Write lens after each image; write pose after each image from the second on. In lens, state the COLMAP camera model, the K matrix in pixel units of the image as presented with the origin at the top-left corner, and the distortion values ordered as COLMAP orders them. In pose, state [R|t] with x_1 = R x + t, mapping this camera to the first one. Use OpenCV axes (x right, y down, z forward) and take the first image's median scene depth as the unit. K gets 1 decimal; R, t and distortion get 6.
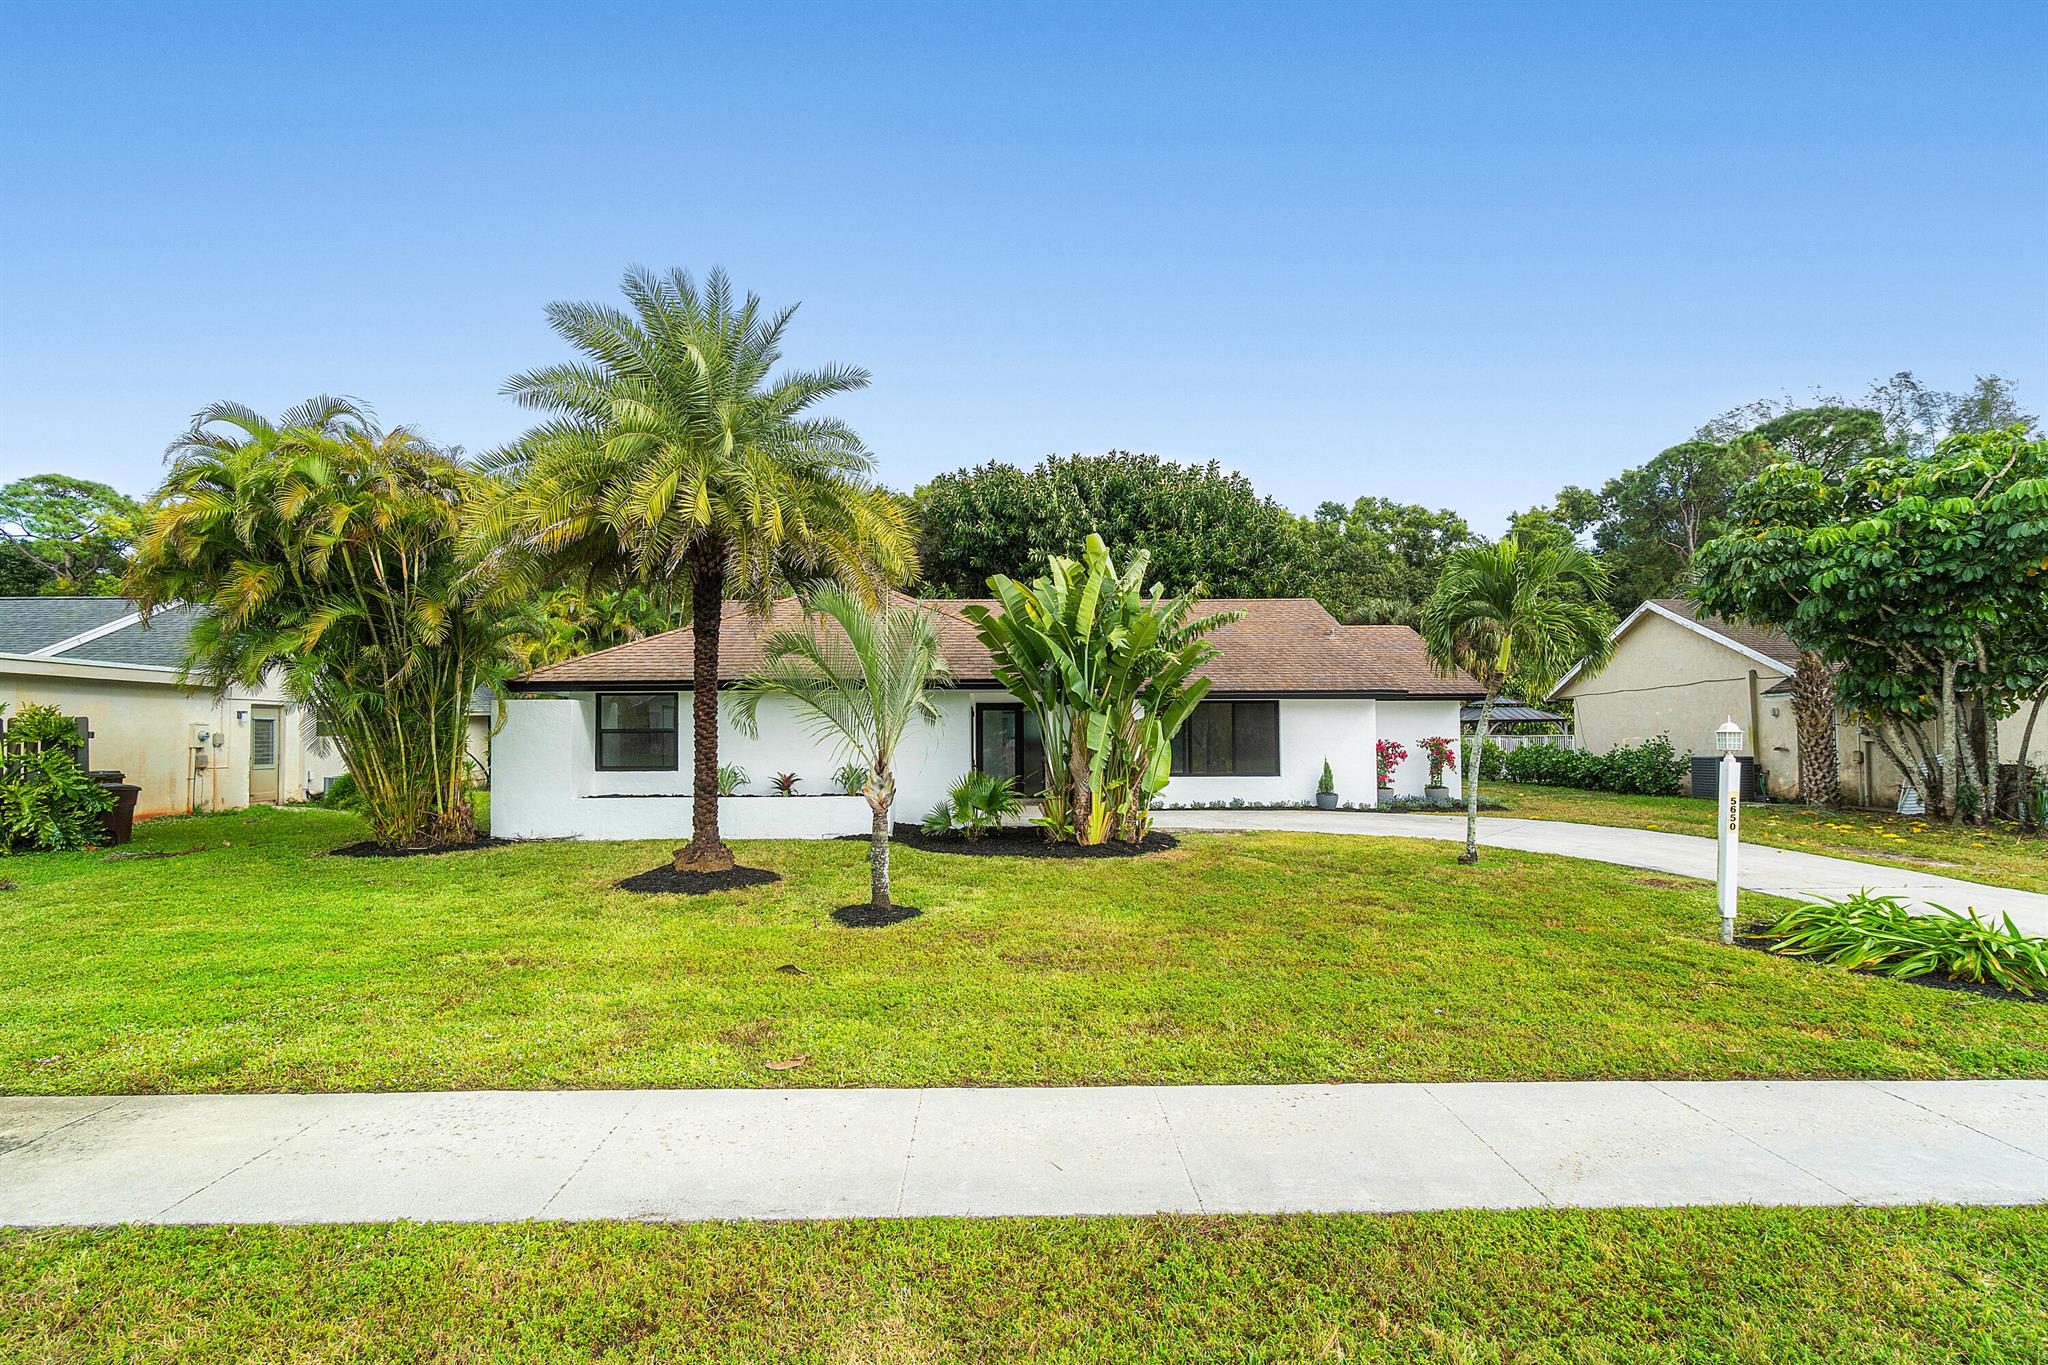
lens RADIAL K [[882.7, 0, 1015.3], [0, 882.7, 676.0], [0, 0, 1]] dist [-0.001664, 0.001461]
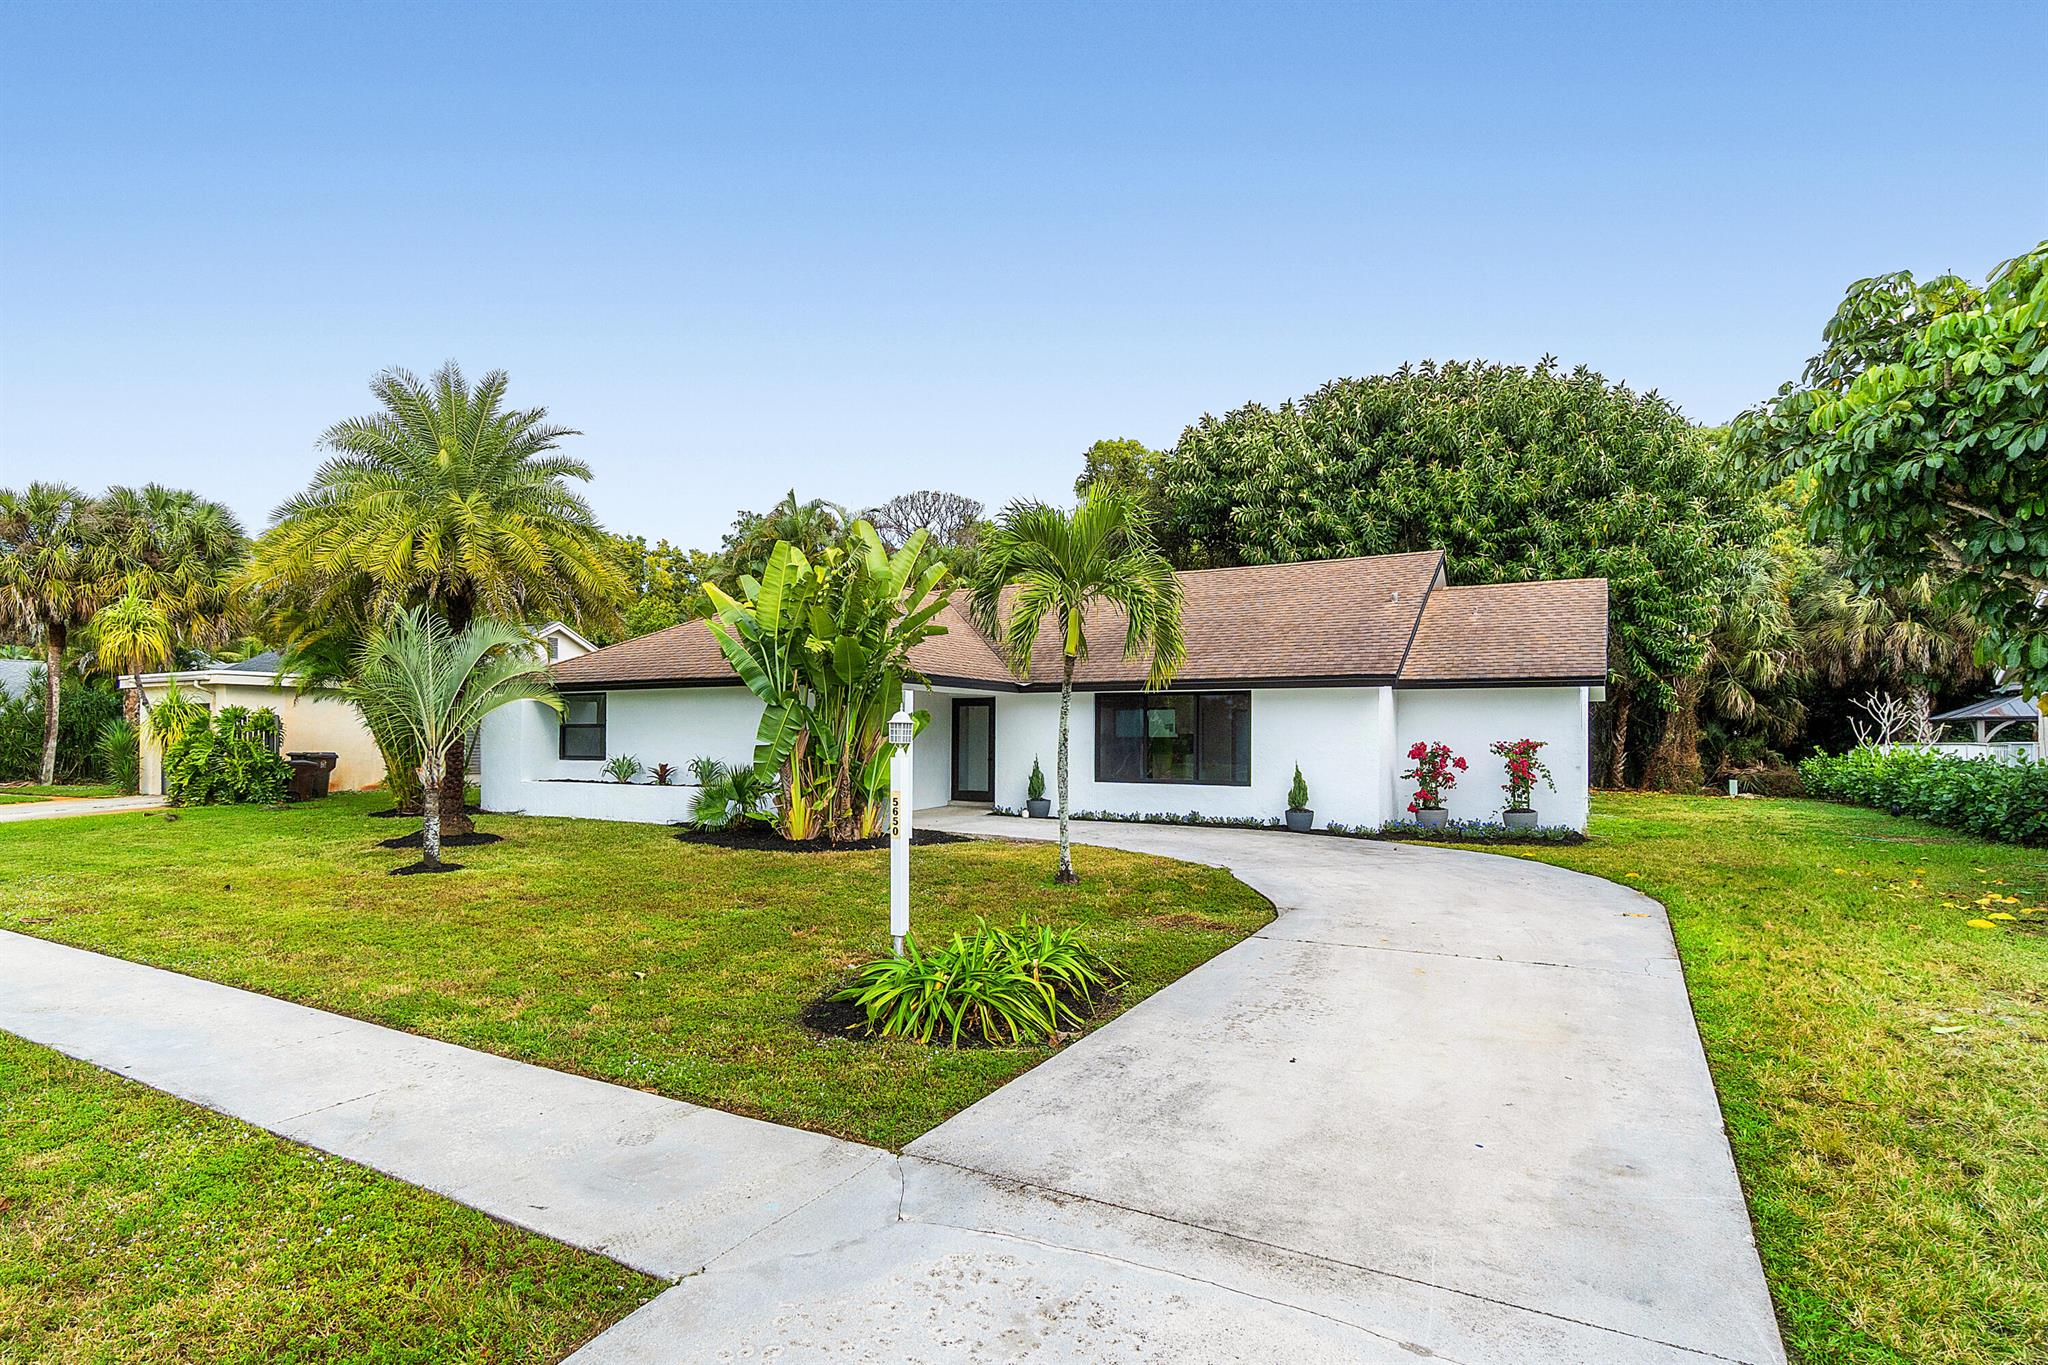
lens RADIAL K [[1062.1, 0, 1019.0], [0, 1062.1, 692.4], [0, 0, 1]] dist [0.000638, 0.000591]
pose [[0.861340, -0.013261, -0.507856, 0.808844], [0.024433, 0.999584, 0.015339, 0.012908], [0.507441, -0.025621, 0.861305, 0.099293]]
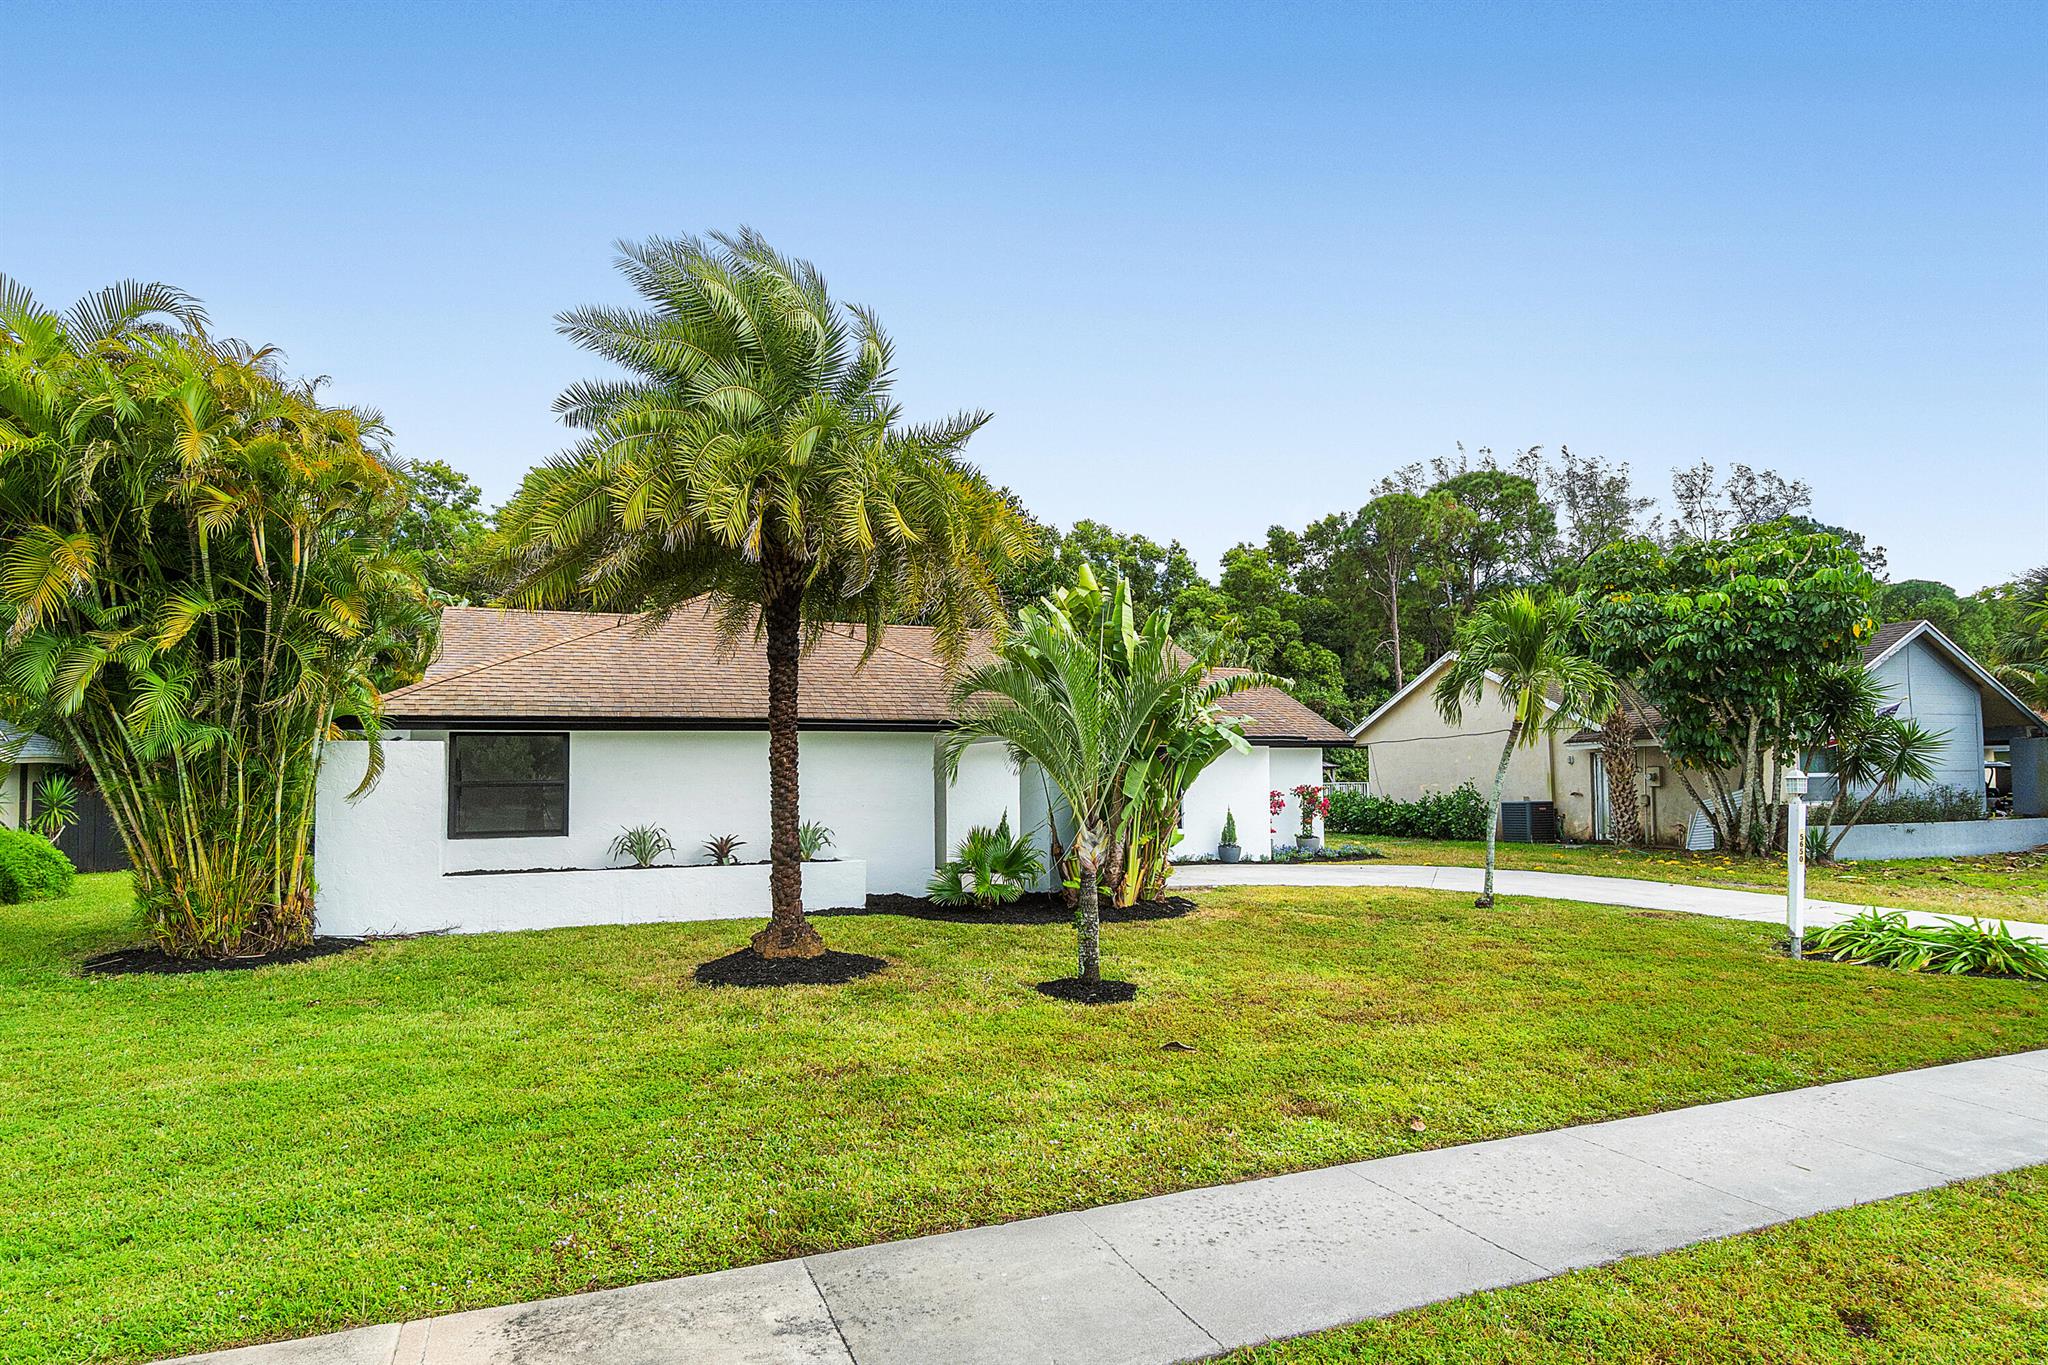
lens RADIAL K [[1062.1, 0, 1023.5], [0, 1062.1, 691.4], [0, 0, 1]] dist [0.000638, 0.000591]
pose [[0.938576, 0.024139, 0.344228, -0.322842], [-0.016744, 0.999561, -0.024441, 0.000517], [-0.344667, 0.017176, 0.938568, 0.015554]]
